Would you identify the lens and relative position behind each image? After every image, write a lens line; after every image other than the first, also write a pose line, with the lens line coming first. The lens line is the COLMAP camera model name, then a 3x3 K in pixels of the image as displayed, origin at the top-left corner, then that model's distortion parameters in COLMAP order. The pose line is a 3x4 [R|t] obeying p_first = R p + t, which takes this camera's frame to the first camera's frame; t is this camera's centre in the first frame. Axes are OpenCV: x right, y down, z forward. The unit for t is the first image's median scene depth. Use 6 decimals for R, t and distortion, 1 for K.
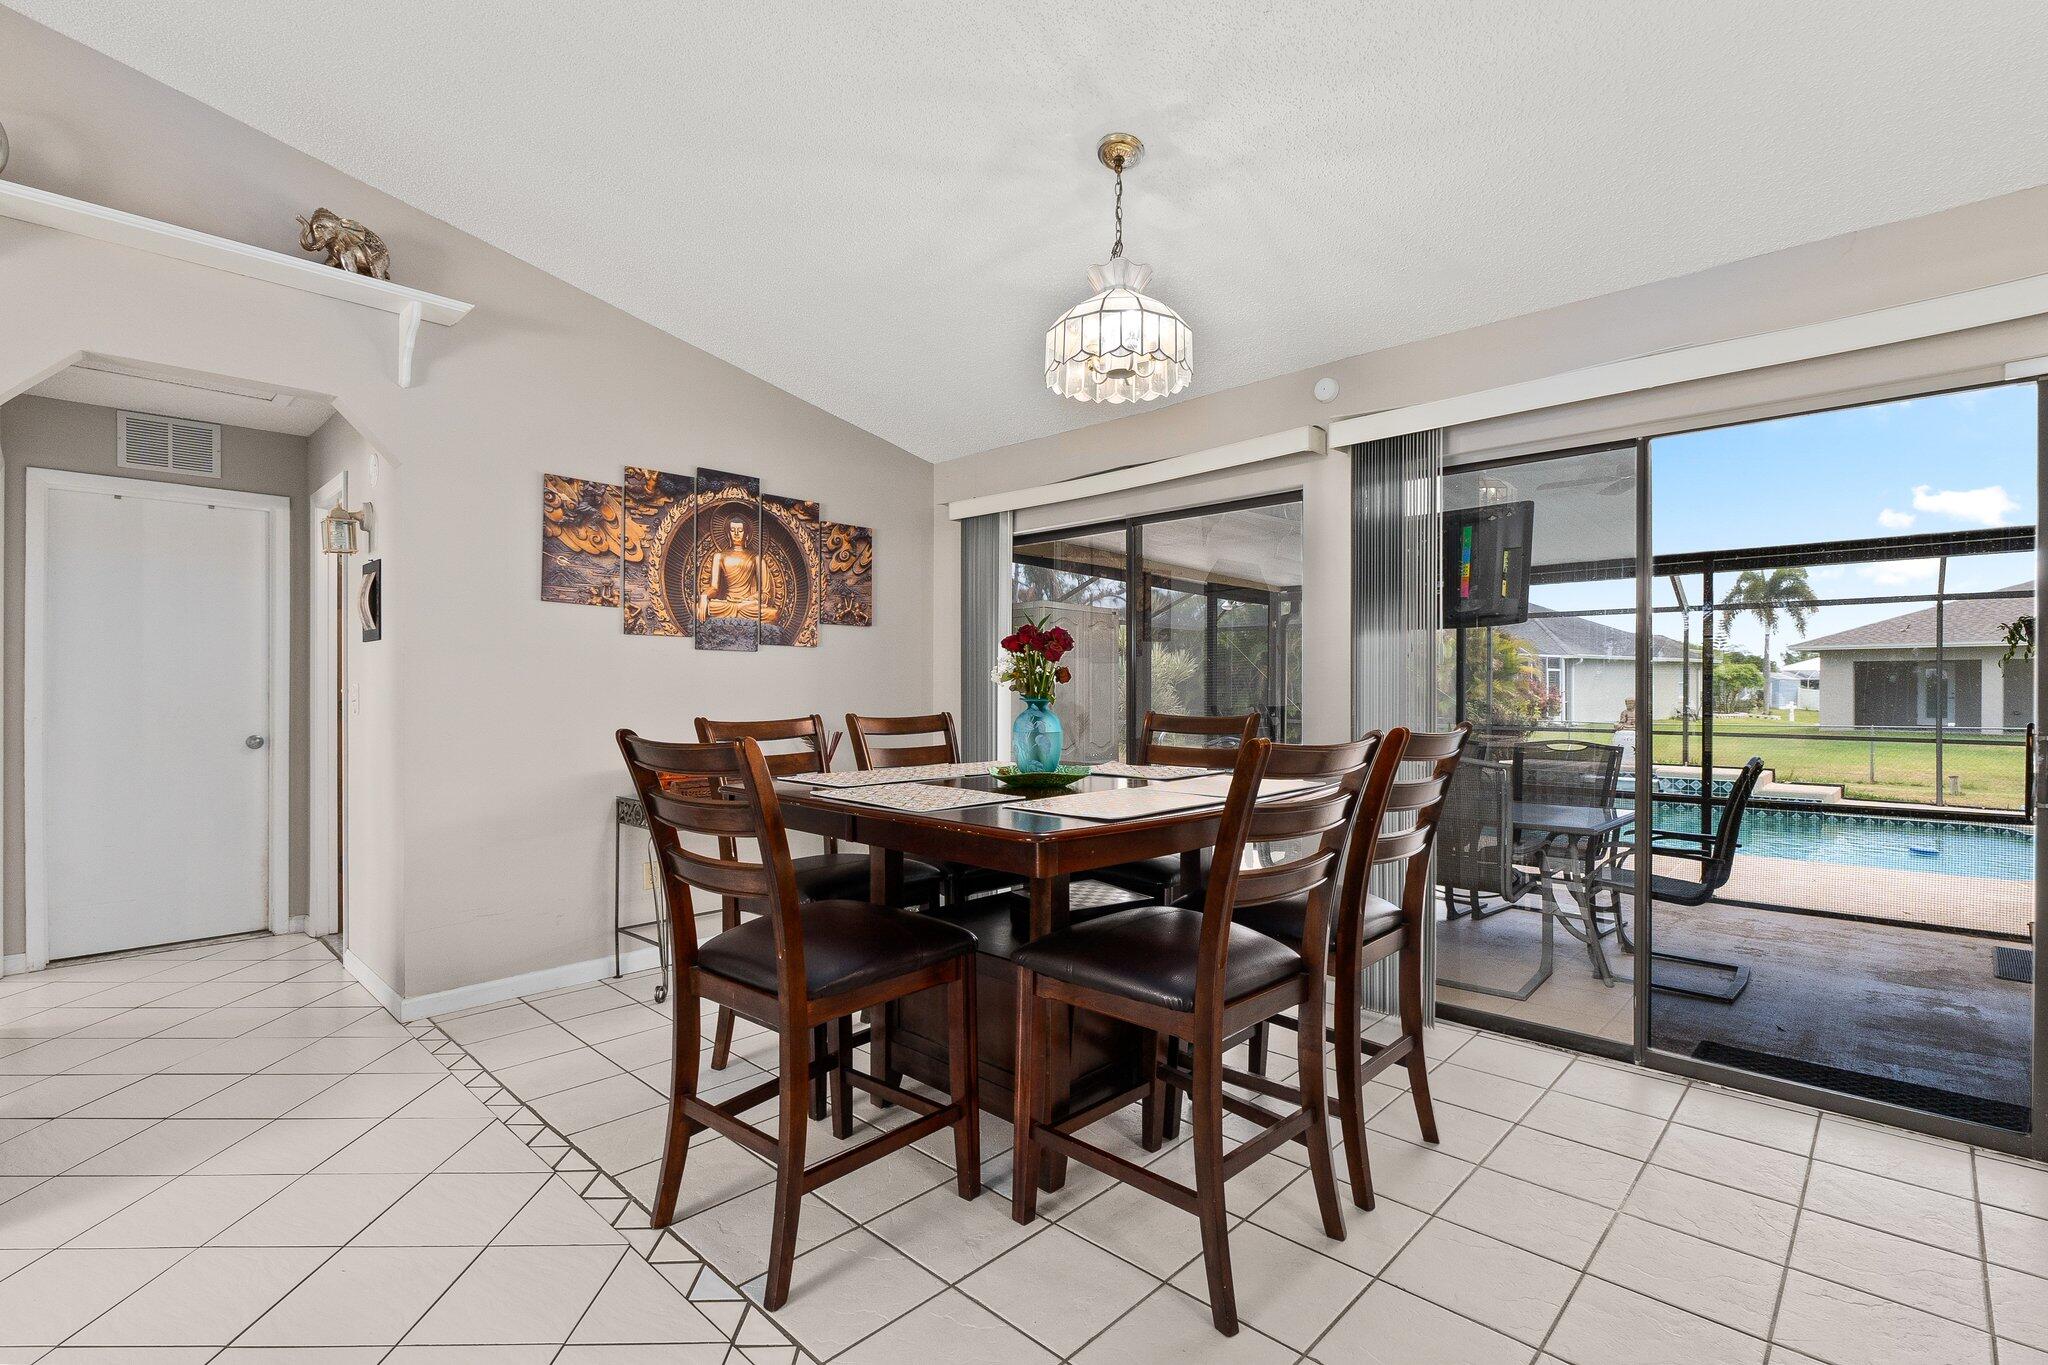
lens RADIAL K [[932.3, 0, 1036.3], [0, 932.3, 689.4], [0, 0, 1]] dist [-0.012759, 0.000103]
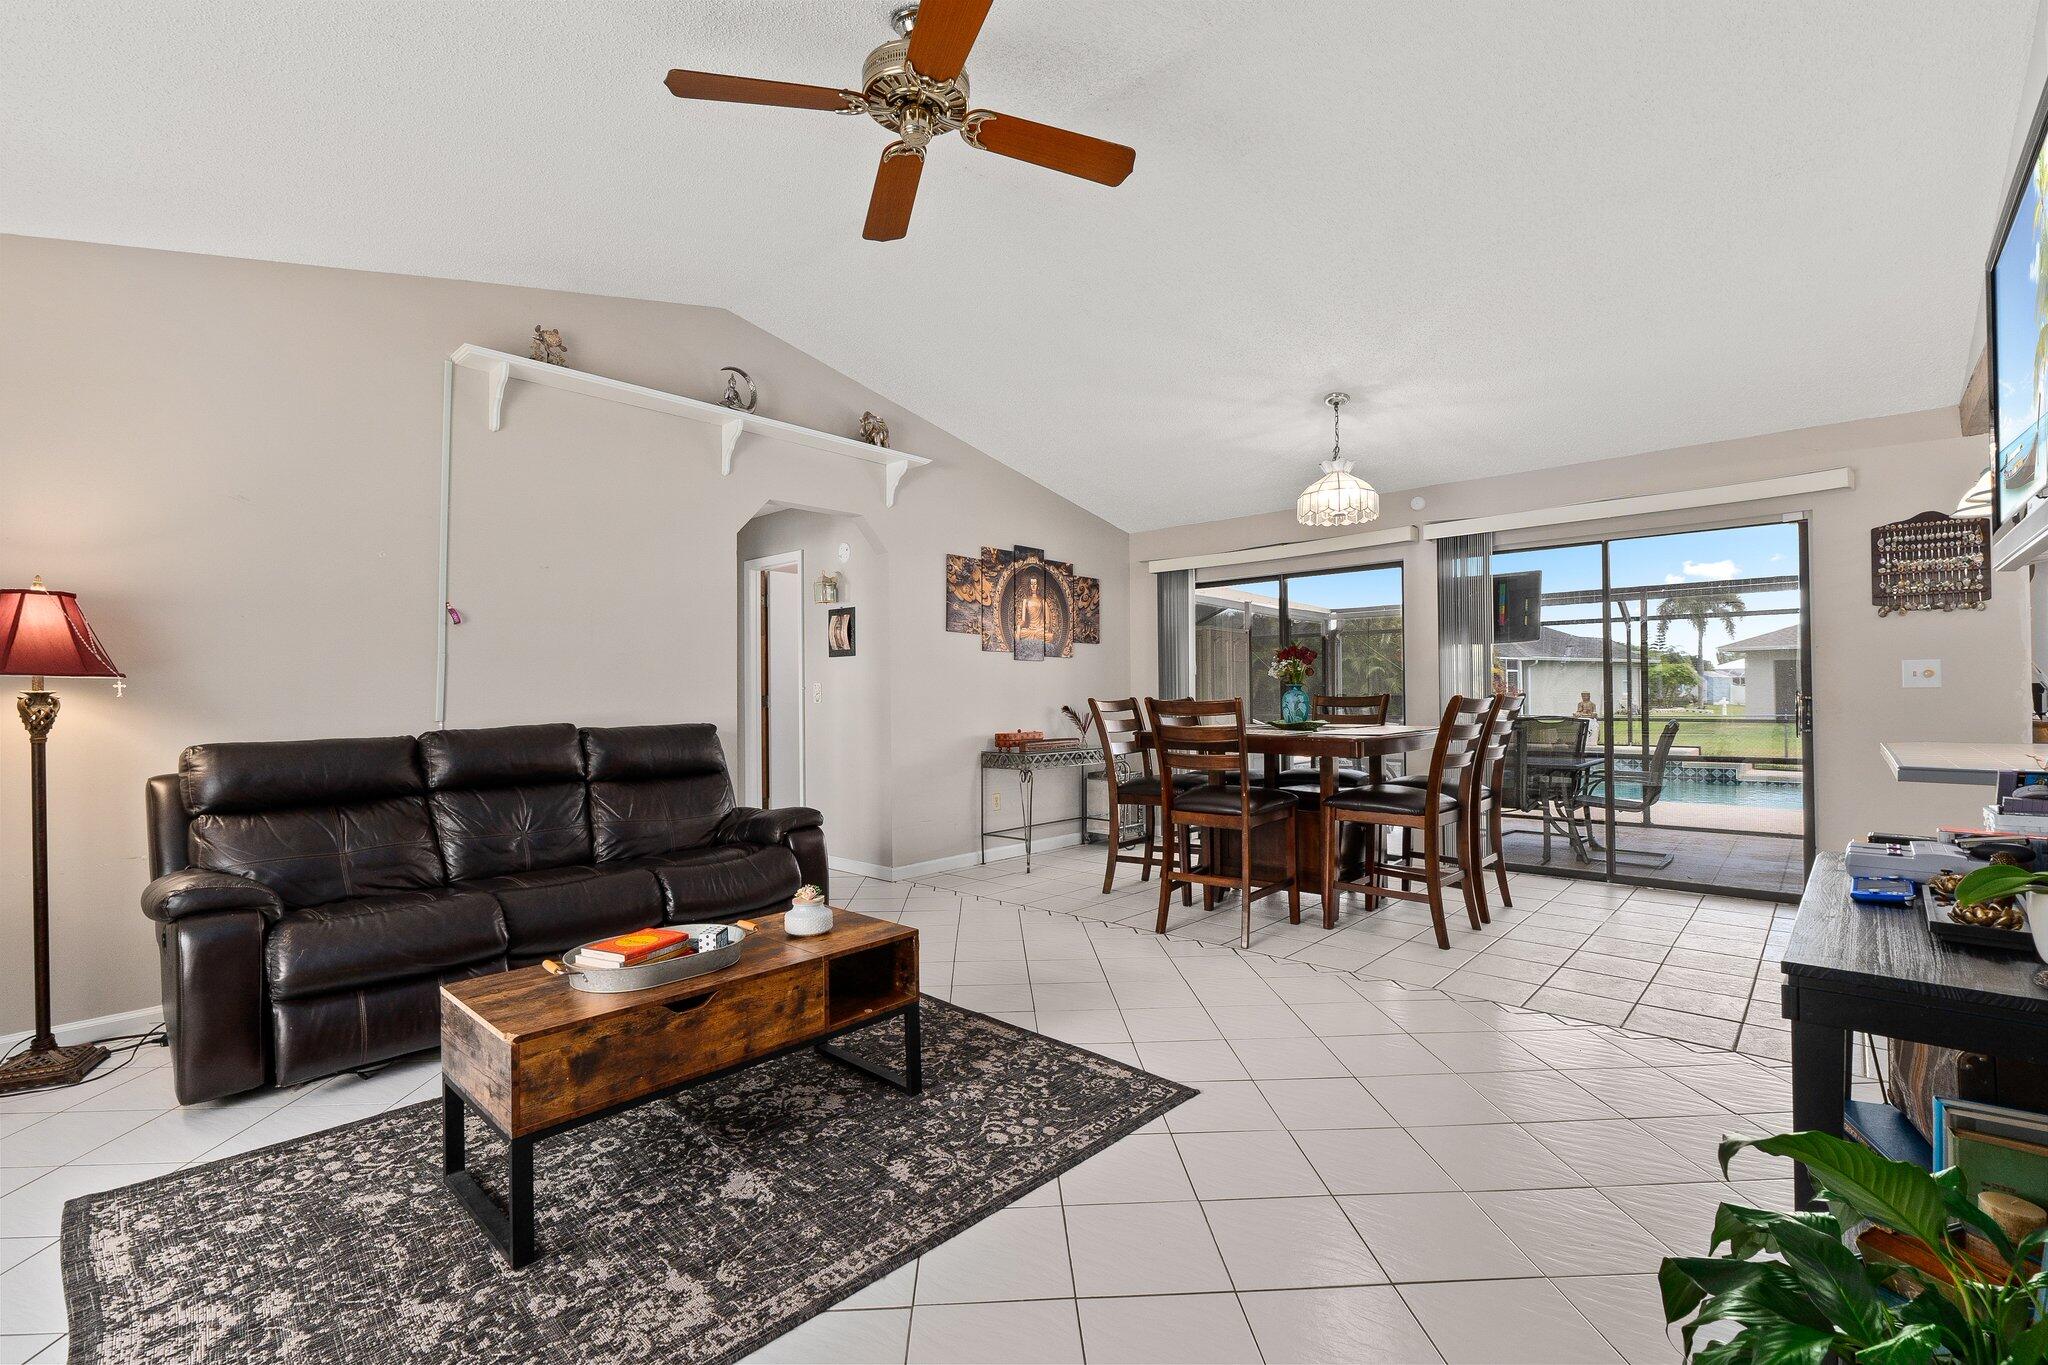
lens RADIAL K [[890.4, 0, 1037.0], [0, 890.4, 678.1], [0, 0, 1]] dist [-0.009150, 0.000266]
pose [[0.999660, -0.010333, 0.023940, -0.360742], [0.010776, 0.999771, -0.018461, 0.016243], [-0.023744, 0.018713, 0.999543, -0.507531]]
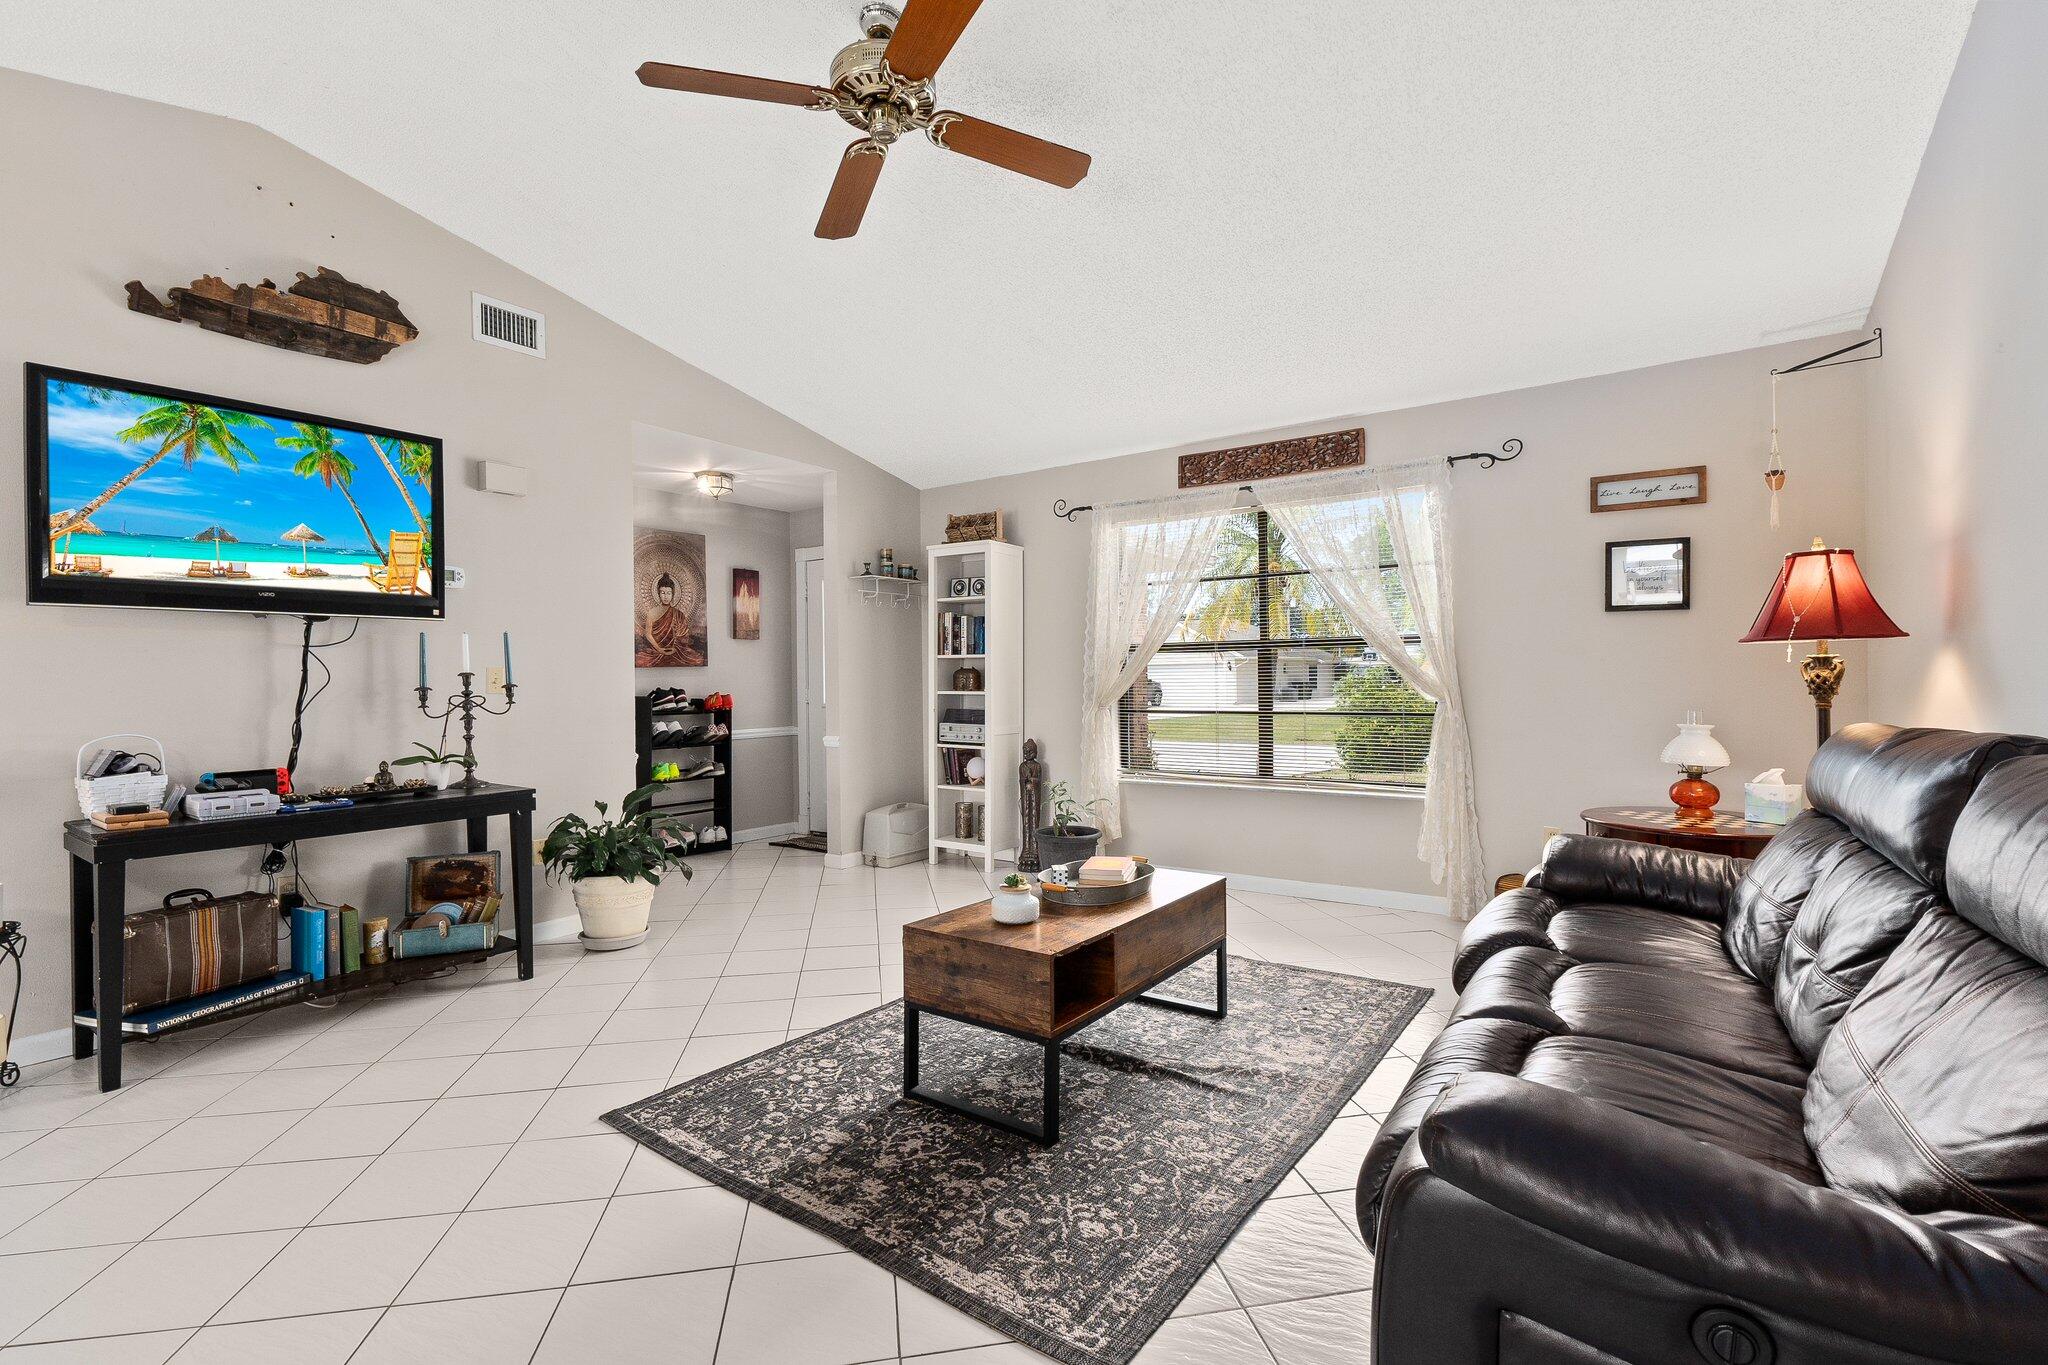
lens RADIAL K [[909.8, 0, 1040.9], [0, 909.8, 679.9], [0, 0, 1]] dist [-0.011740, -0.000003]
pose [[-0.987527, 0.013844, -0.156840, -0.426397], [0.013593, 0.999904, 0.002675, 0.014255], [0.156862, 0.000509, -0.987620, 0.690131]]
